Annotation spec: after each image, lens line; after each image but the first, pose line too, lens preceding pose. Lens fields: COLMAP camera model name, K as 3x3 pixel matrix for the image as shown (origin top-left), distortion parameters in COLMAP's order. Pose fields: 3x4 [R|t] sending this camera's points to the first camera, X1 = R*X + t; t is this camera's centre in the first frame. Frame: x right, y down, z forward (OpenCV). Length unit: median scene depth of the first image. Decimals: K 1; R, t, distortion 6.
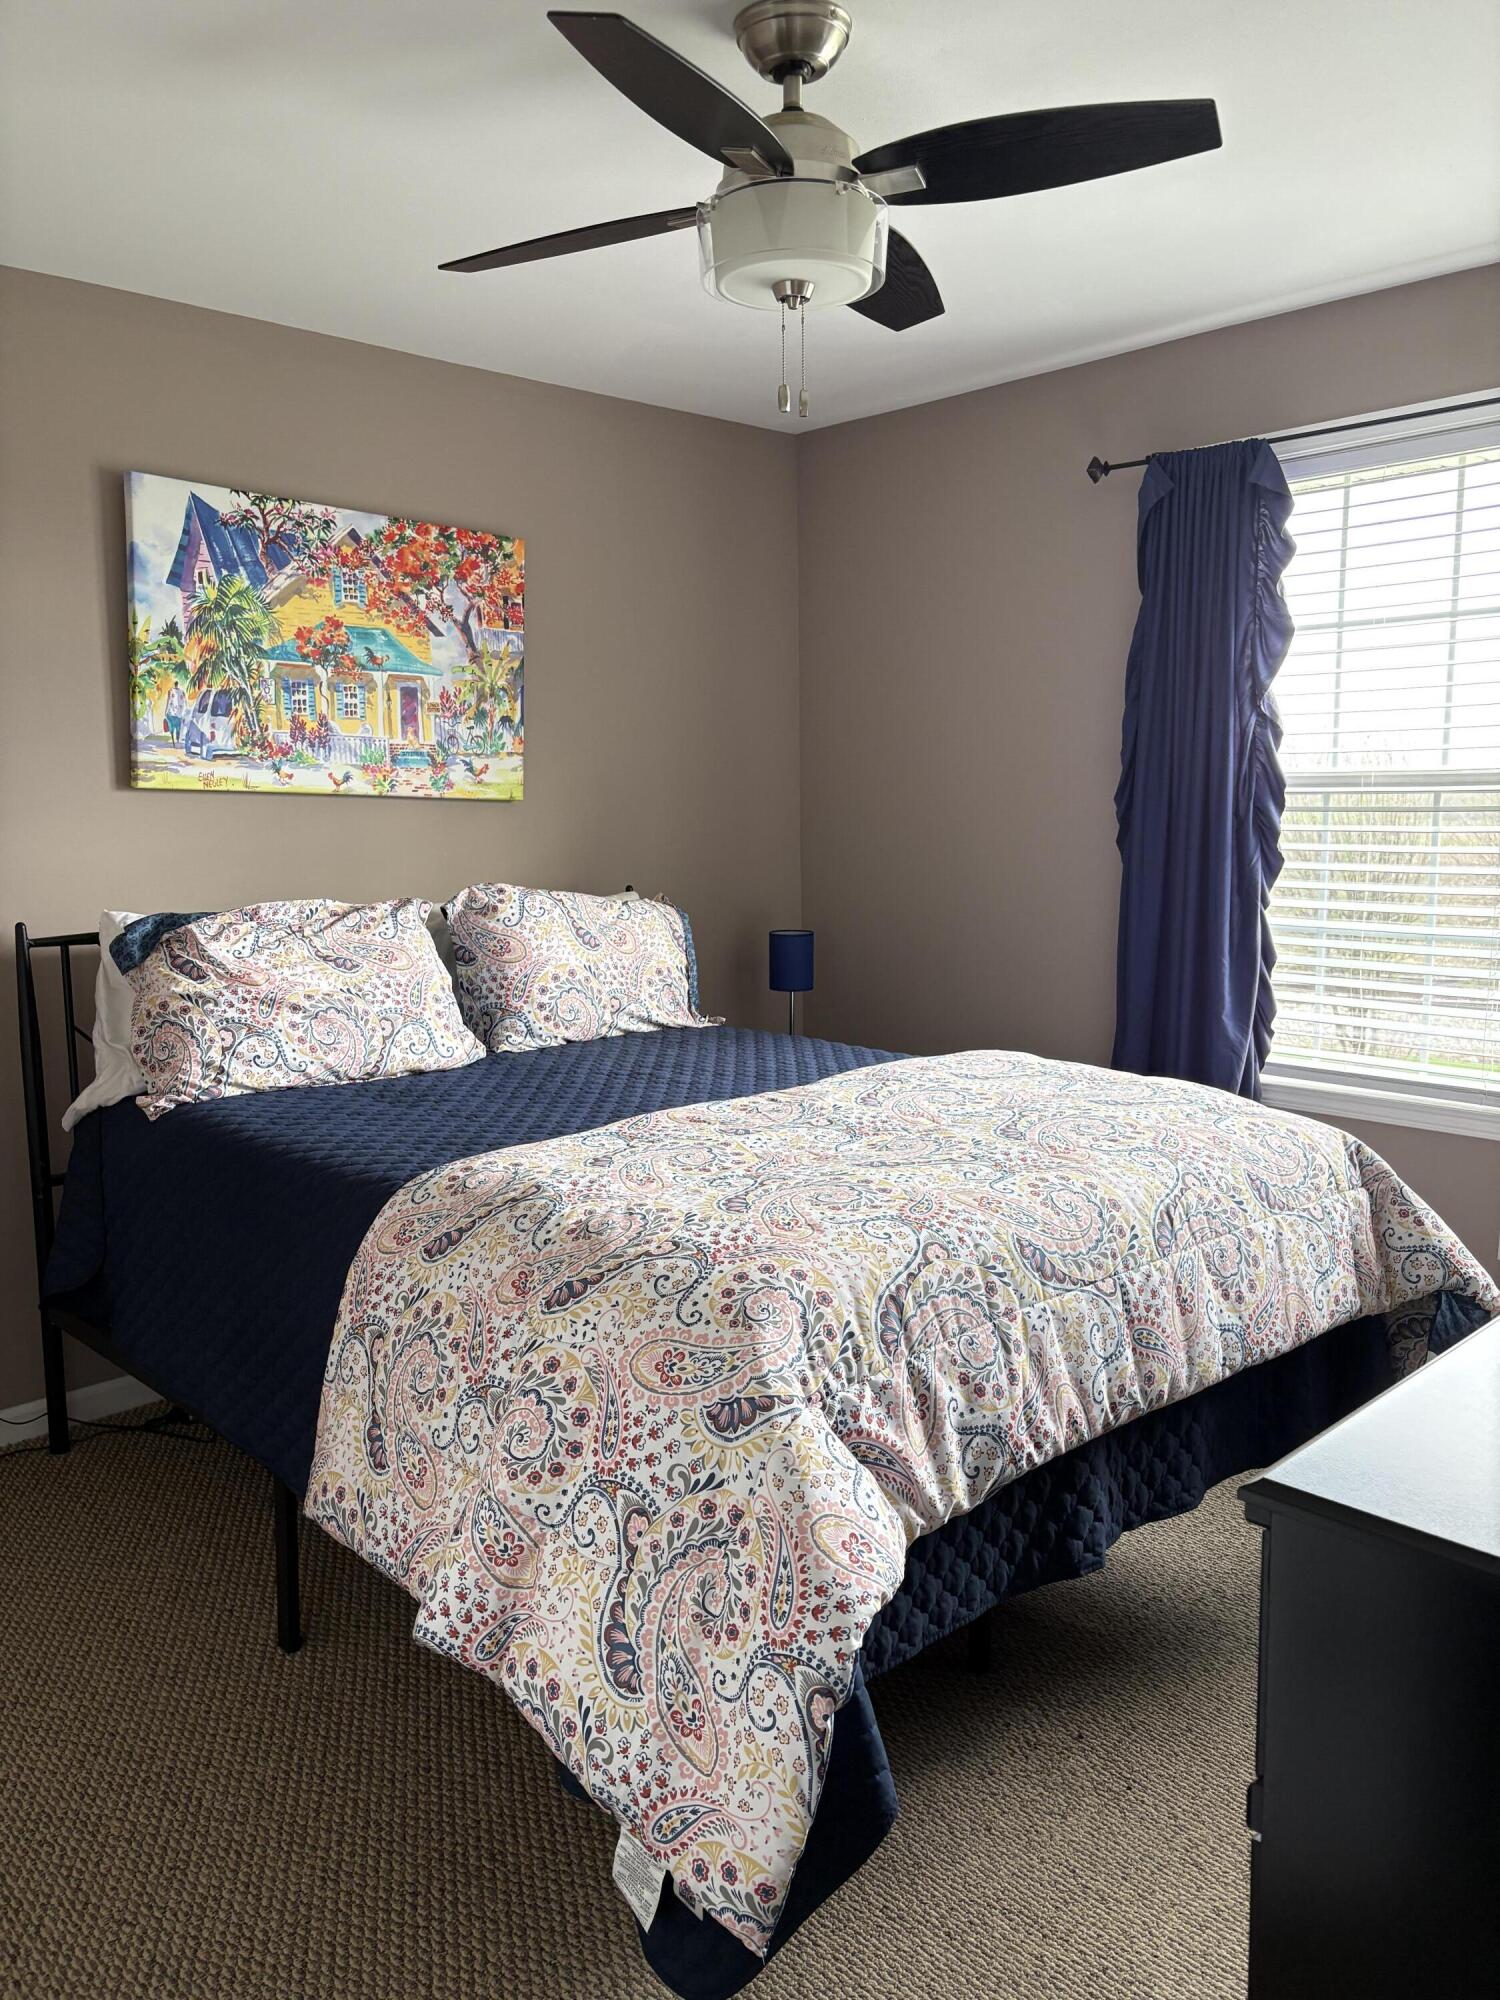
lens RADIAL K [[1537.8, 0, 750.0], [0, 1537.8, 1000.0], [0, 0, 1]] dist [0.033172, -0.002134]
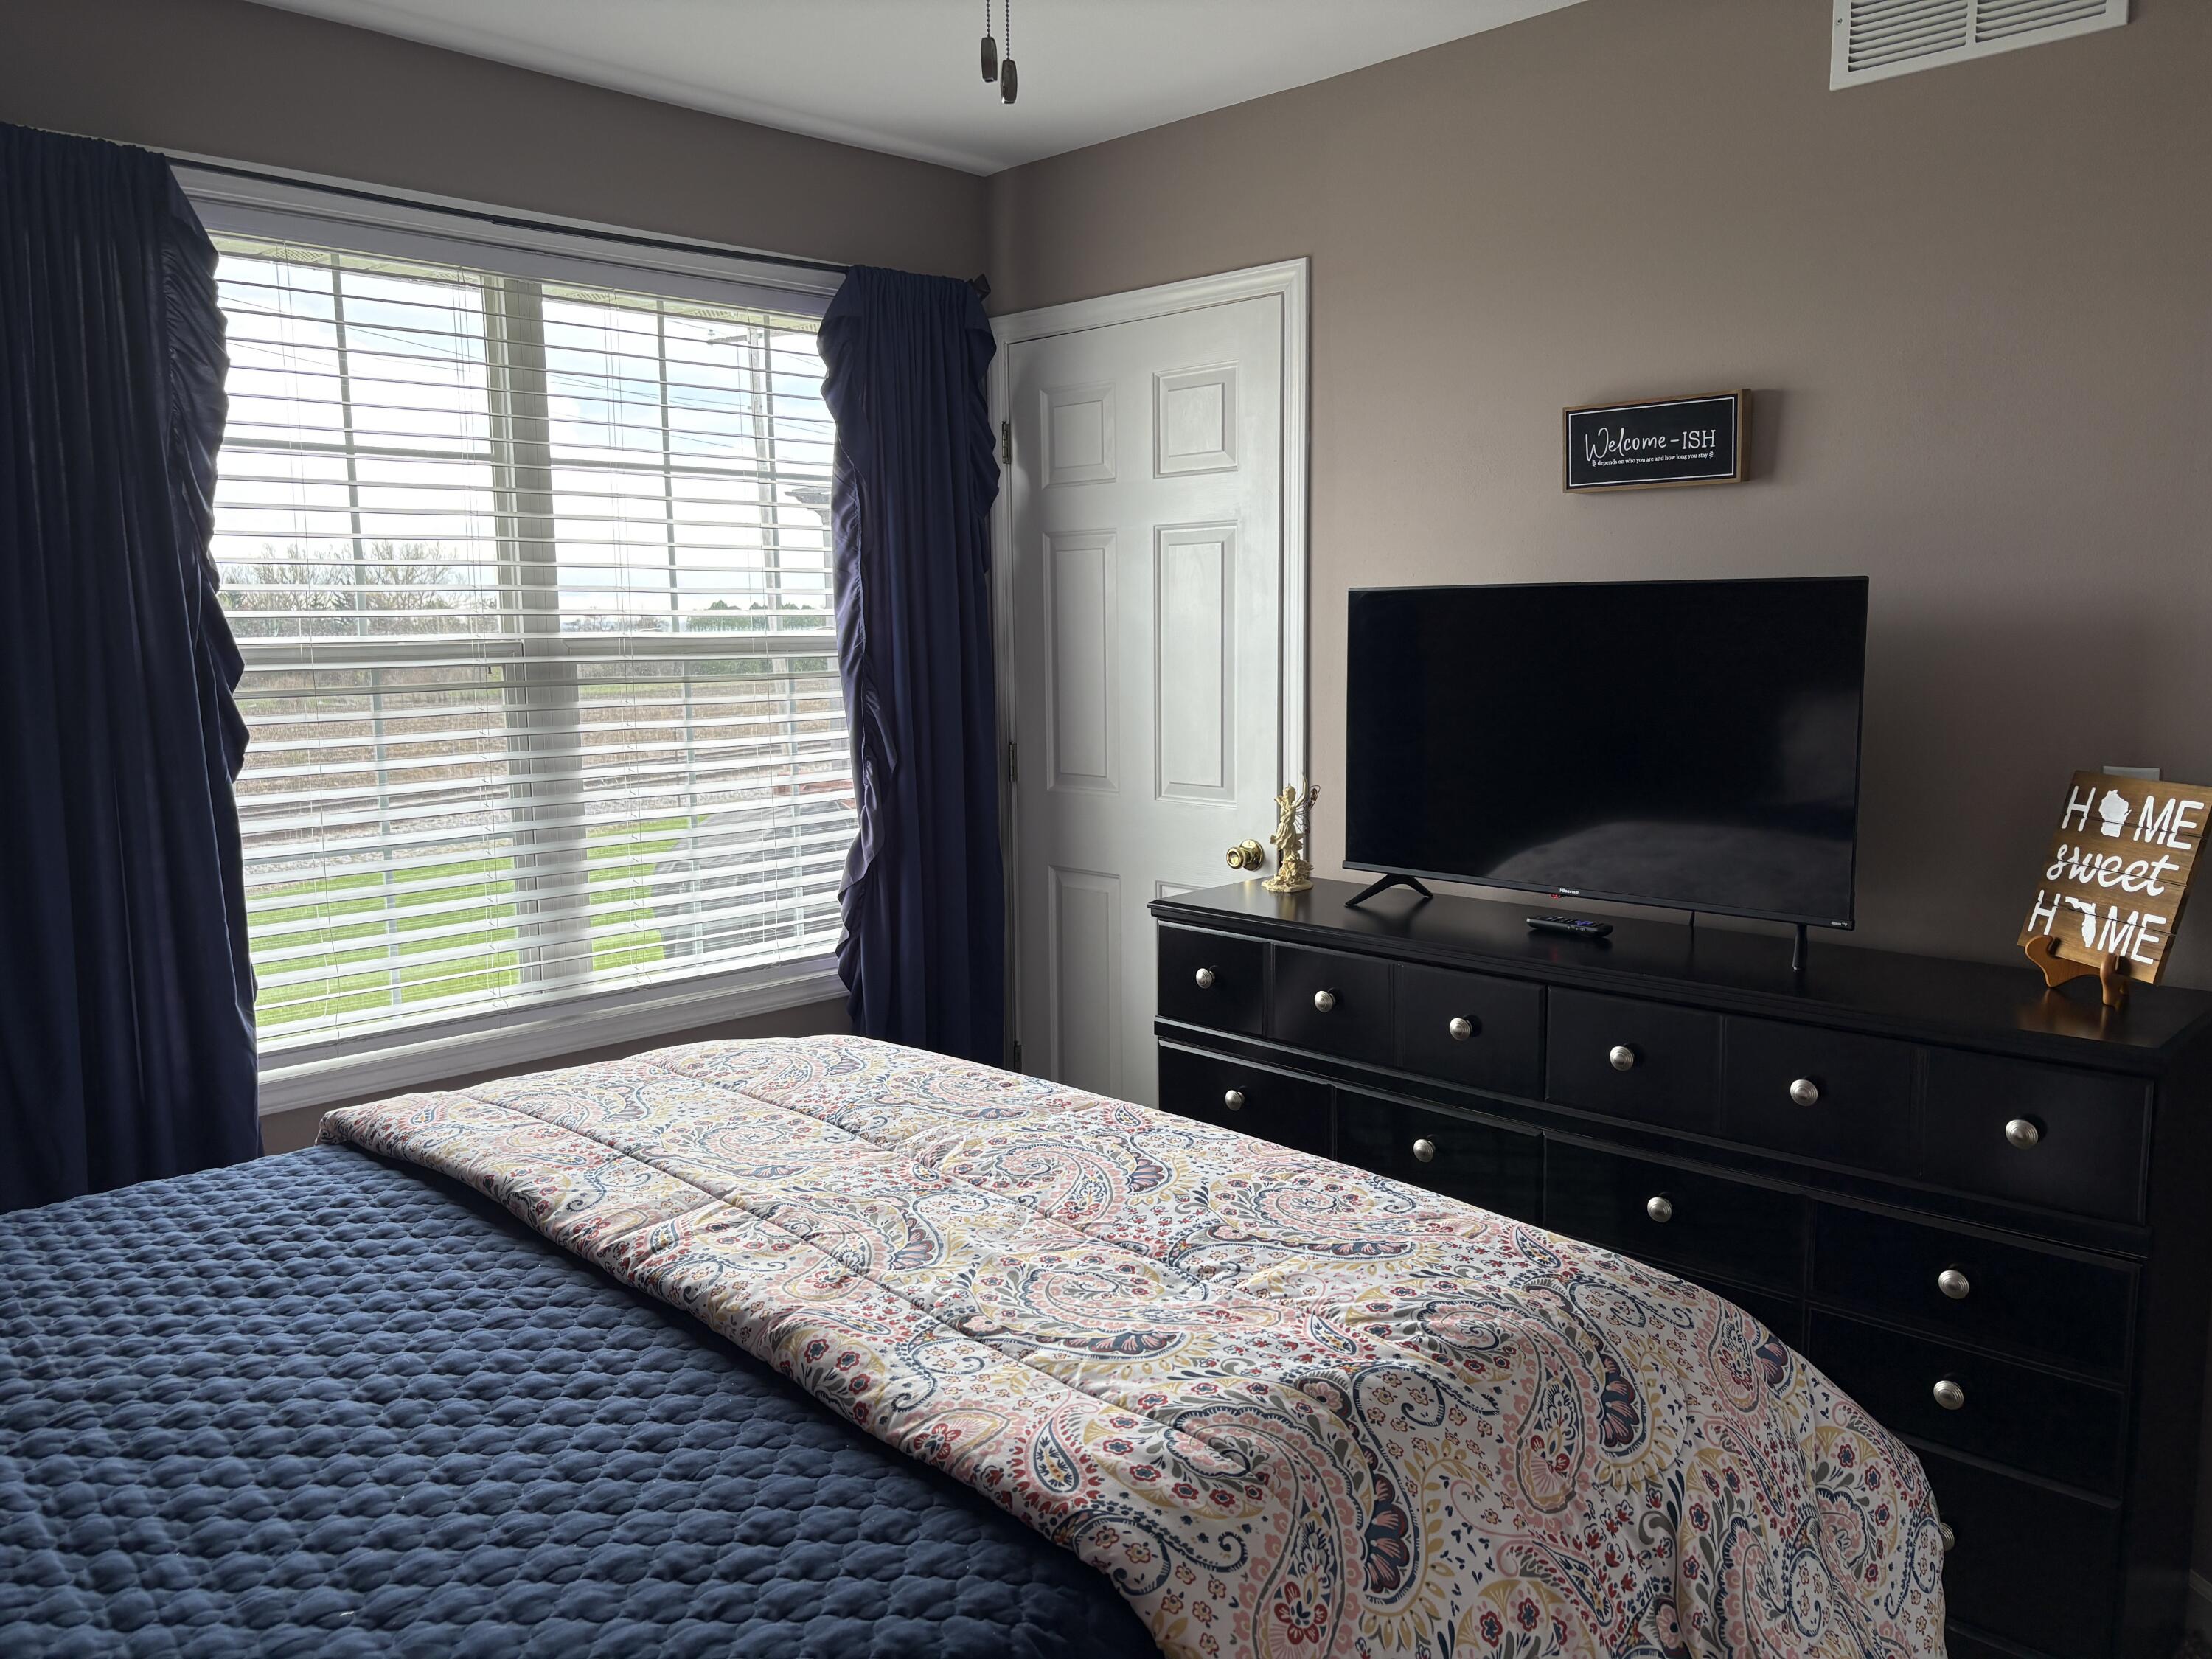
lens RADIAL K [[1632.6, 0, 1106.0], [0, 1632.6, 829.5], [0, 0, 1]] dist [0.003243, 0.000634]
pose [[-0.022730, -0.125035, 0.991892, -0.749638], [0.137758, 0.982292, 0.126982, -0.179339], [-0.990205, 0.139527, -0.005103, 1.089063]]
